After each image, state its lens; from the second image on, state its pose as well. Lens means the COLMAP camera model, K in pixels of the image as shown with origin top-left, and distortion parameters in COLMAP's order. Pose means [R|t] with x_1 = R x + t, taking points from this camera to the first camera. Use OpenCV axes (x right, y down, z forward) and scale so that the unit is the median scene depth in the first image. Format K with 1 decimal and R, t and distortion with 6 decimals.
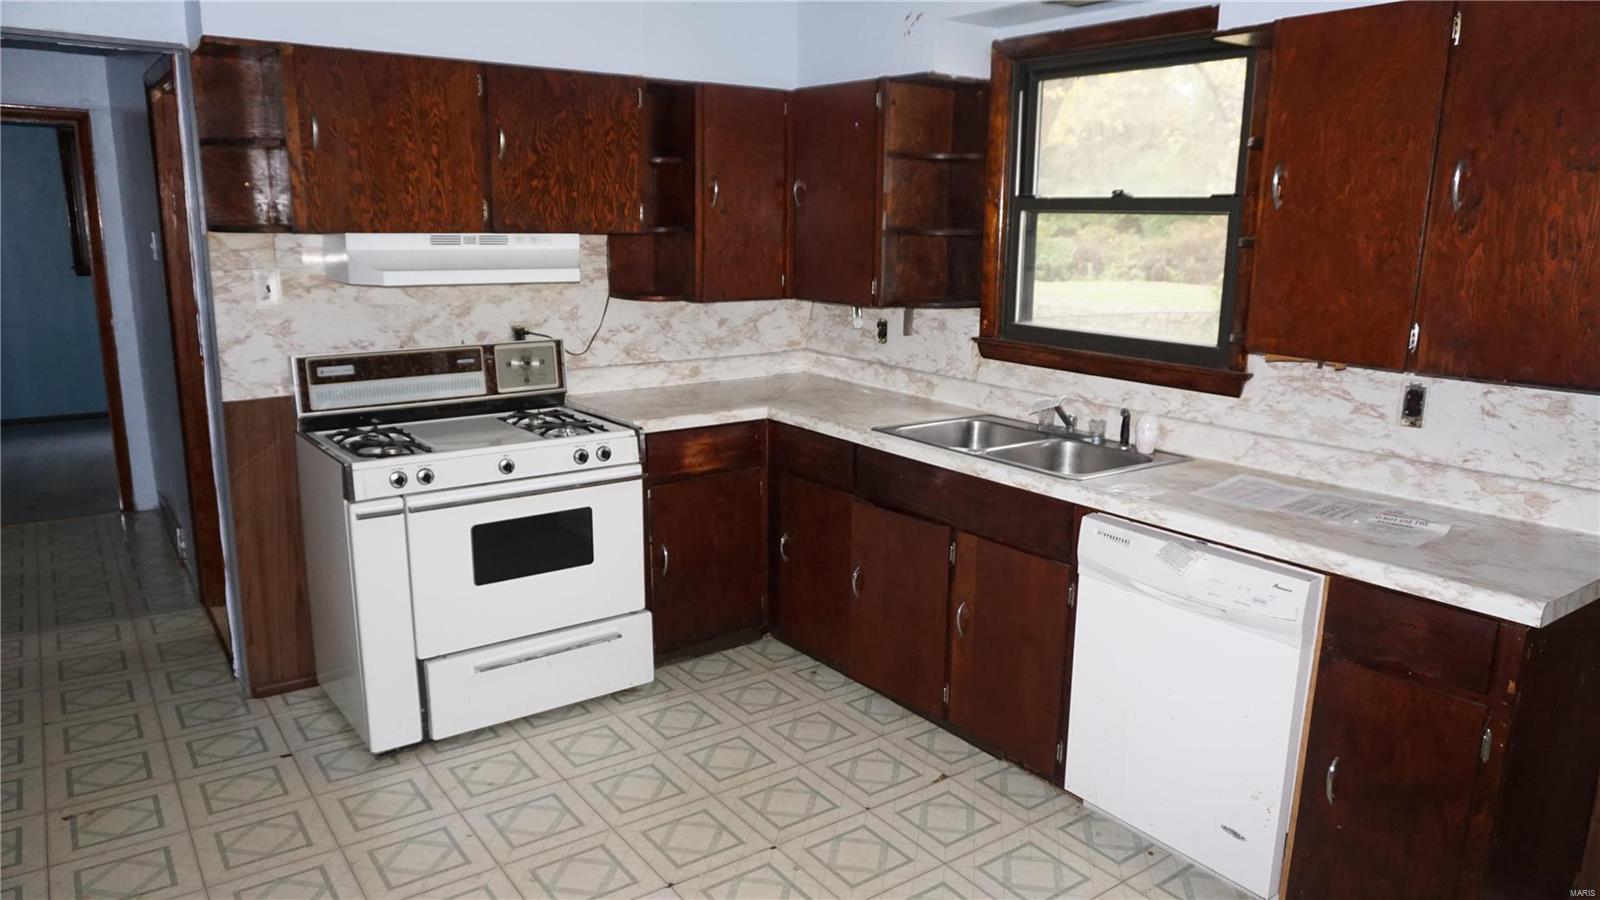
lens RADIAL K [[1074.8, 0, 801.4], [0, 1074.8, 447.1], [0, 0, 1]] dist [-0.017951, 0.001906]
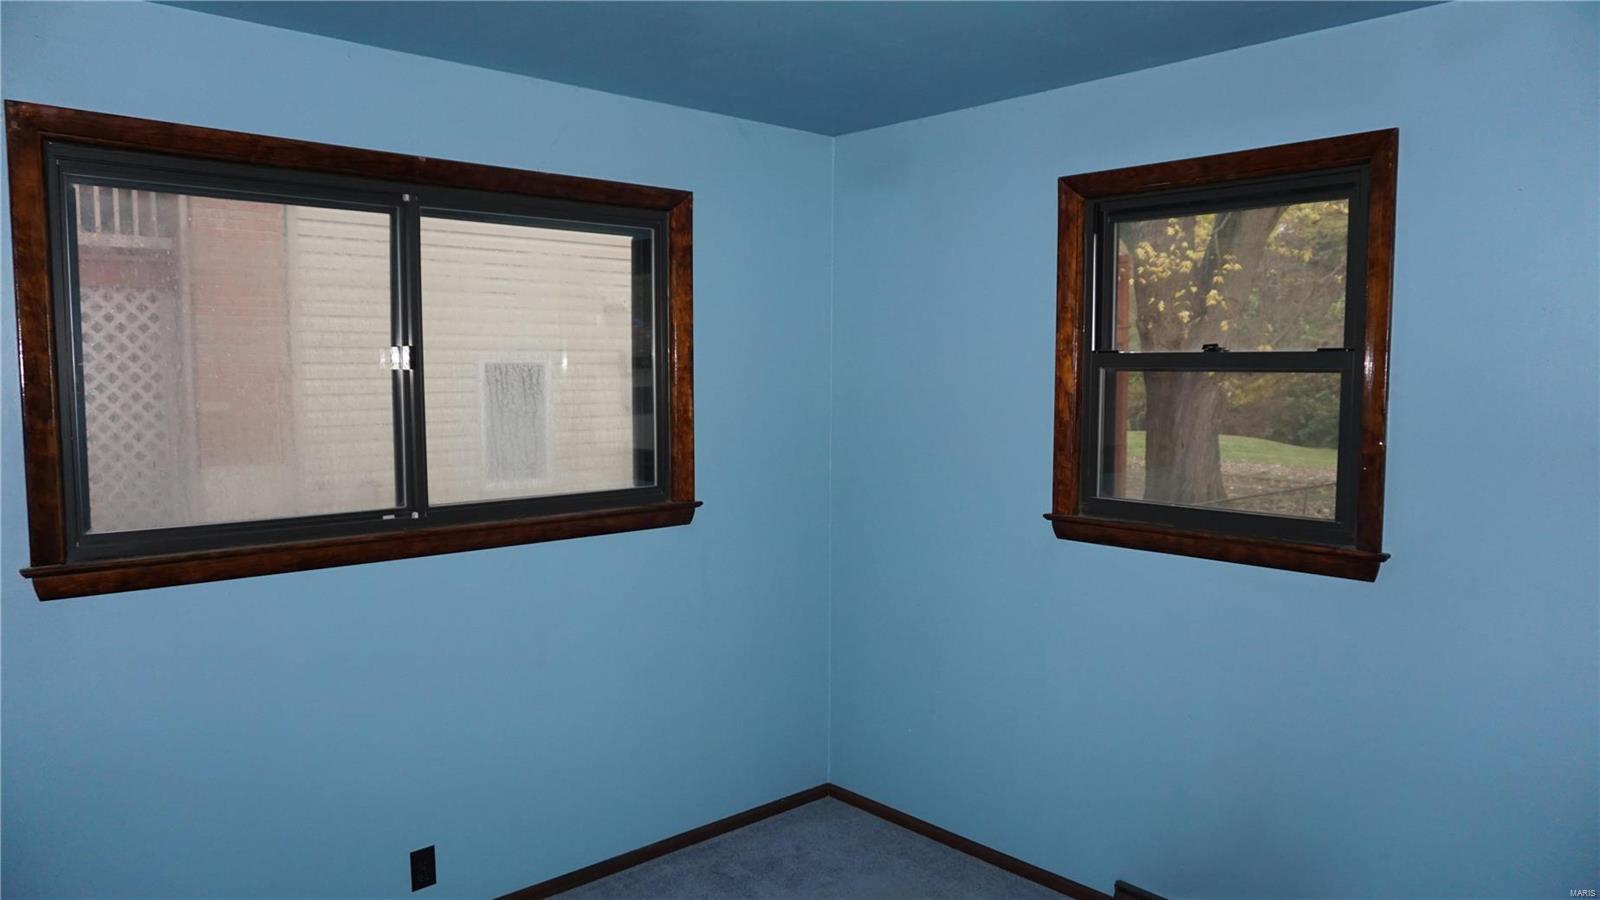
lens RADIAL K [[1074.8, 0, 798.4], [0, 1074.8, 448.4], [0, 0, 1]] dist [-0.017951, 0.001906]
pose [[0.992072, -0.014038, 0.124887, -0.148492], [0.030989, 0.990383, -0.134840, -0.048066], [-0.121793, 0.137641, 0.982966, 0.192435]]
